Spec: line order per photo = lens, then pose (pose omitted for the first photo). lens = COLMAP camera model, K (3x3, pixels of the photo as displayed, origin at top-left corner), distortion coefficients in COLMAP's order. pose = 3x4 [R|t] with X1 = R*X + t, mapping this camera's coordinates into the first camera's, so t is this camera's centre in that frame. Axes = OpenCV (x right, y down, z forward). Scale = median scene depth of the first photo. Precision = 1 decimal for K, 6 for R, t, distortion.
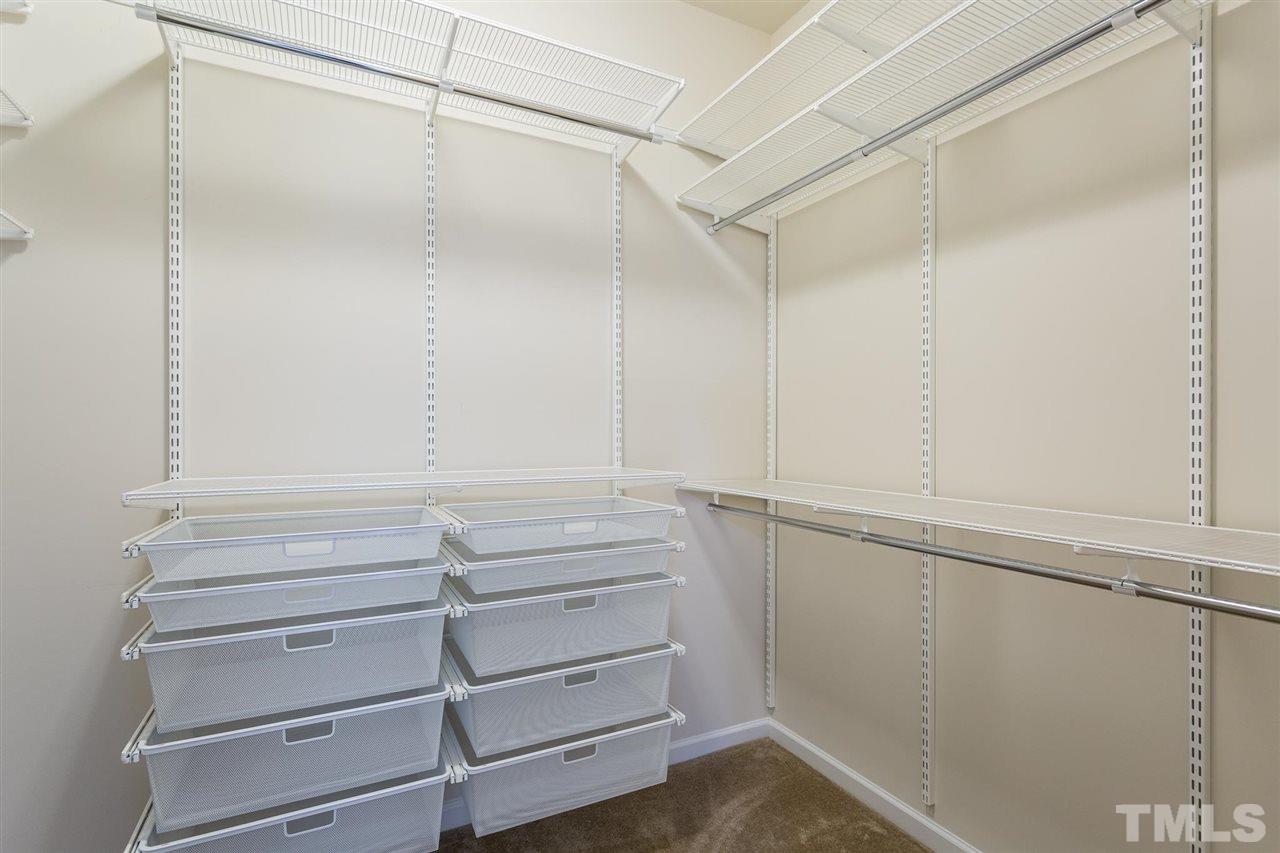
lens RADIAL K [[611.2, 0, 633.0], [0, 611.2, 426.4], [0, 0, 1]] dist [0.003202, -0.000159]
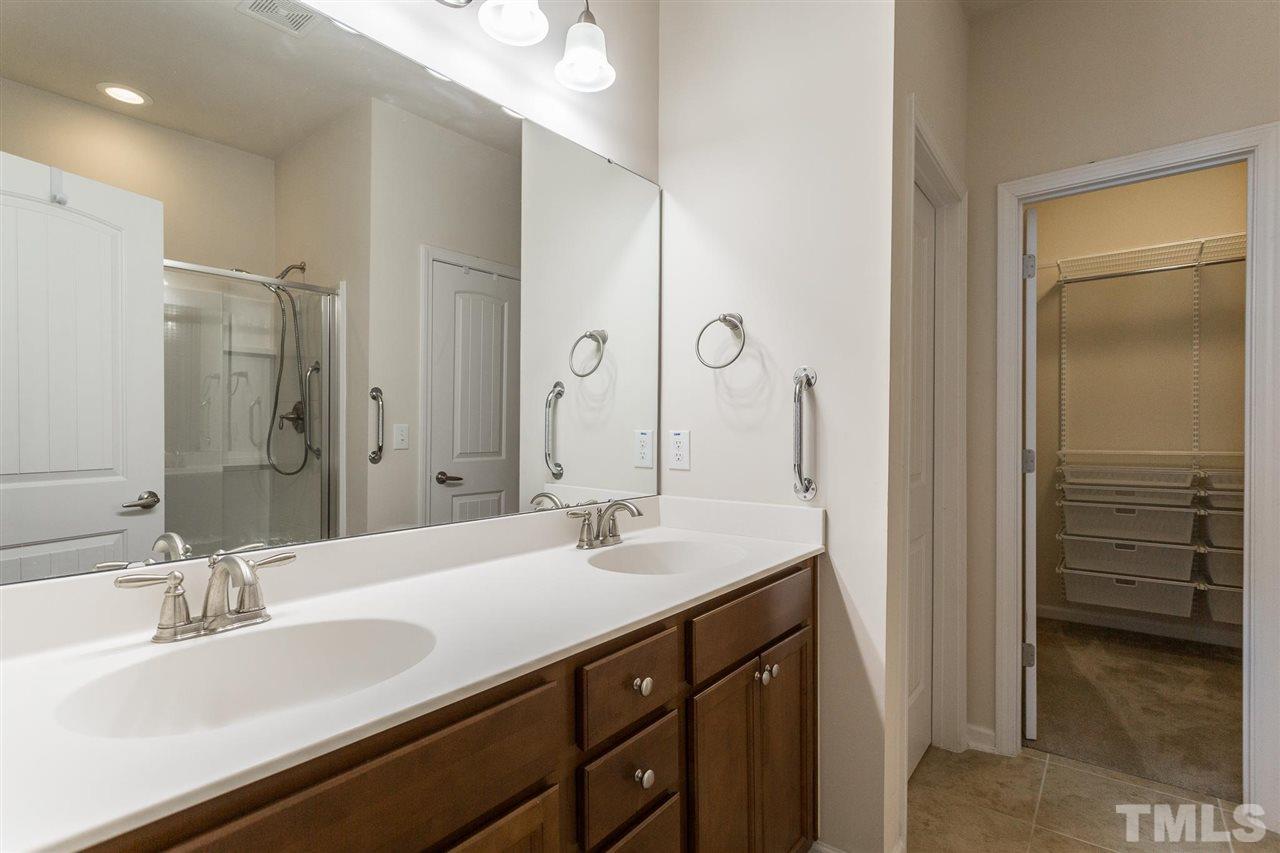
lens RADIAL K [[609.5, 0, 634.7], [0, 609.5, 424.4], [0, 0, 1]] dist [0.003862, 0.000520]
pose [[0.408829, -0.002471, -0.912608, 0.885770], [-0.004250, 0.999980, -0.004611, -0.000951], [0.912601, 0.005764, 0.408810, -1.758732]]
